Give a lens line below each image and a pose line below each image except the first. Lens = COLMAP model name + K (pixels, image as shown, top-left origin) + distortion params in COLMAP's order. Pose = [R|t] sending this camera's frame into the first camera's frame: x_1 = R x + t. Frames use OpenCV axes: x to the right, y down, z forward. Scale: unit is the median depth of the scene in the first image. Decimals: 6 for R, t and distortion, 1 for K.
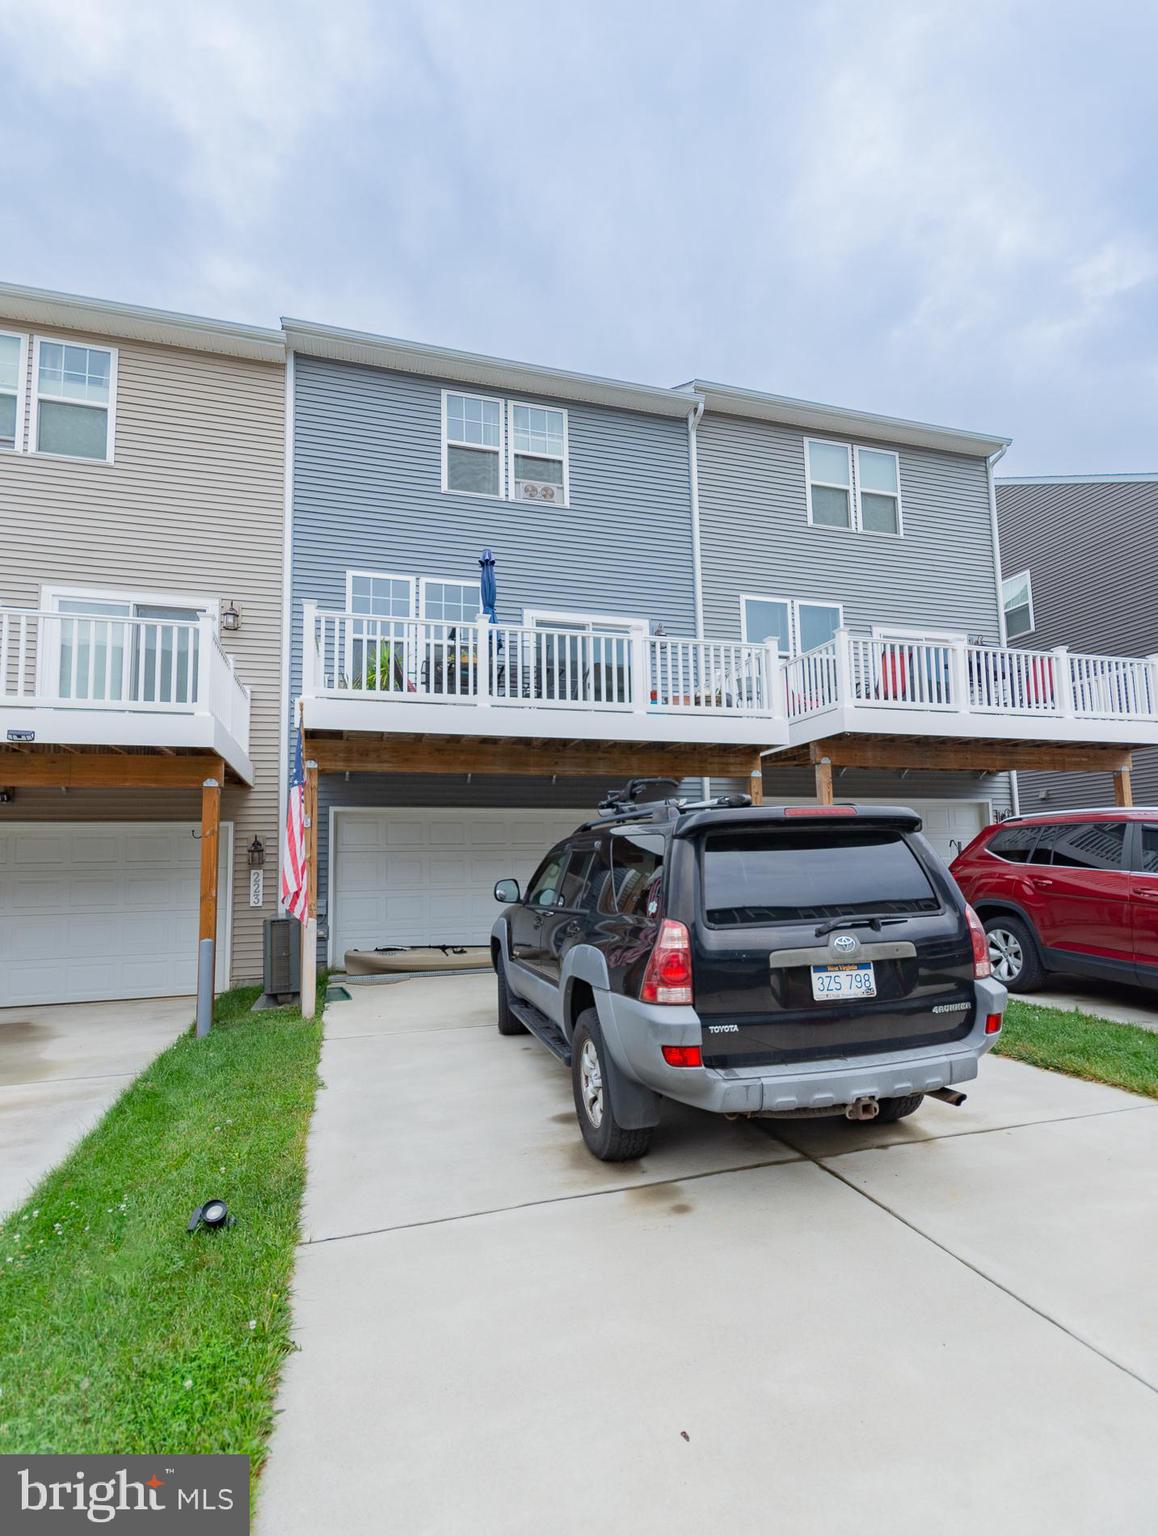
lens RADIAL K [[746.6, 0, 582.4], [0, 746.6, 794.2], [0, 0, 1]] dist [0.009234, 0.000421]
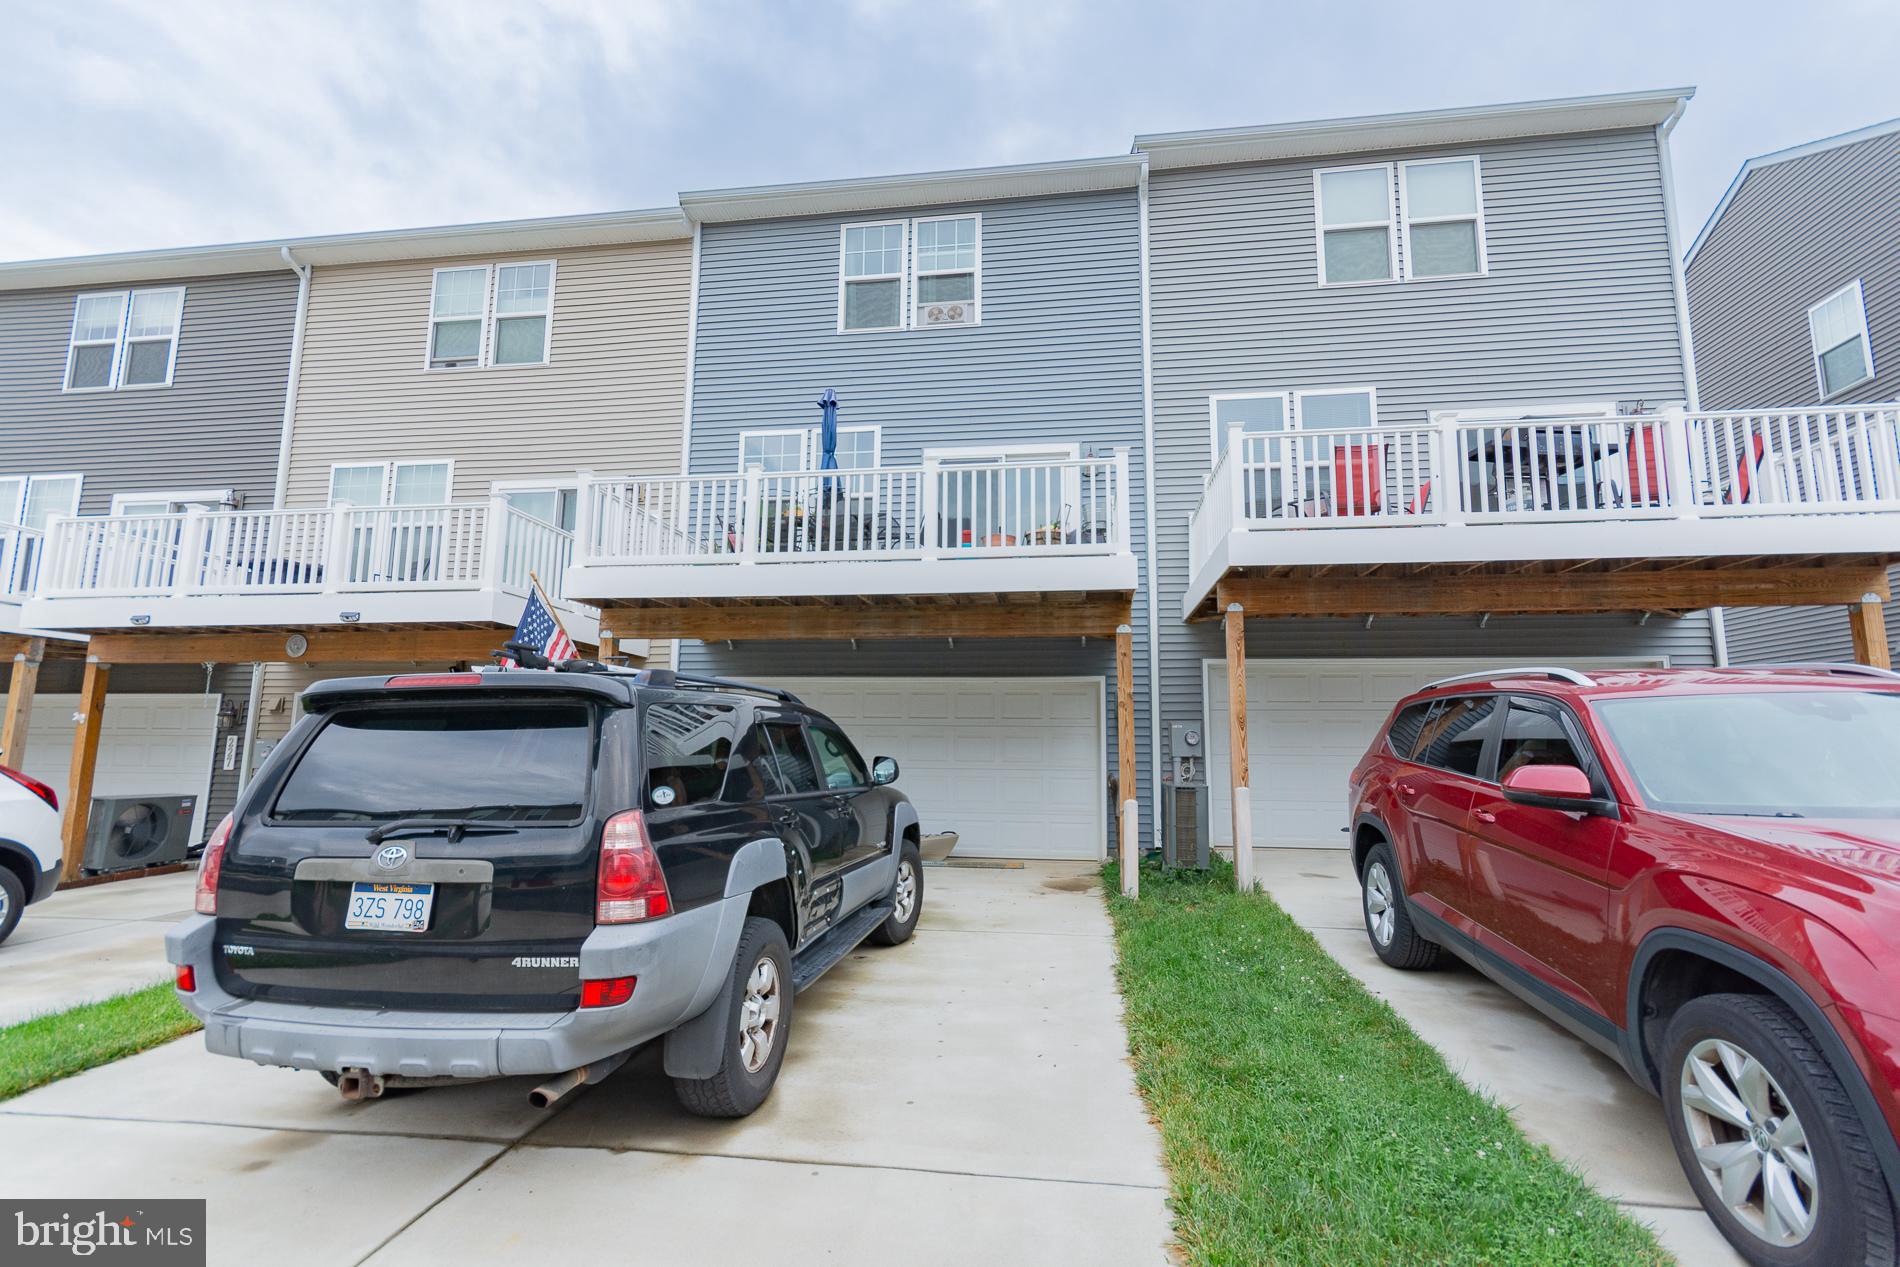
lens RADIAL K [[828.7, 0, 952.8], [0, 828.7, 636.4], [0, 0, 1]] dist [0.012191, -0.004296]
pose [[0.908567, -0.028246, -0.416783, 0.372734], [0.015738, 0.999318, -0.033418, 0.005071], [0.417442, 0.023803, 0.908392, 0.144606]]
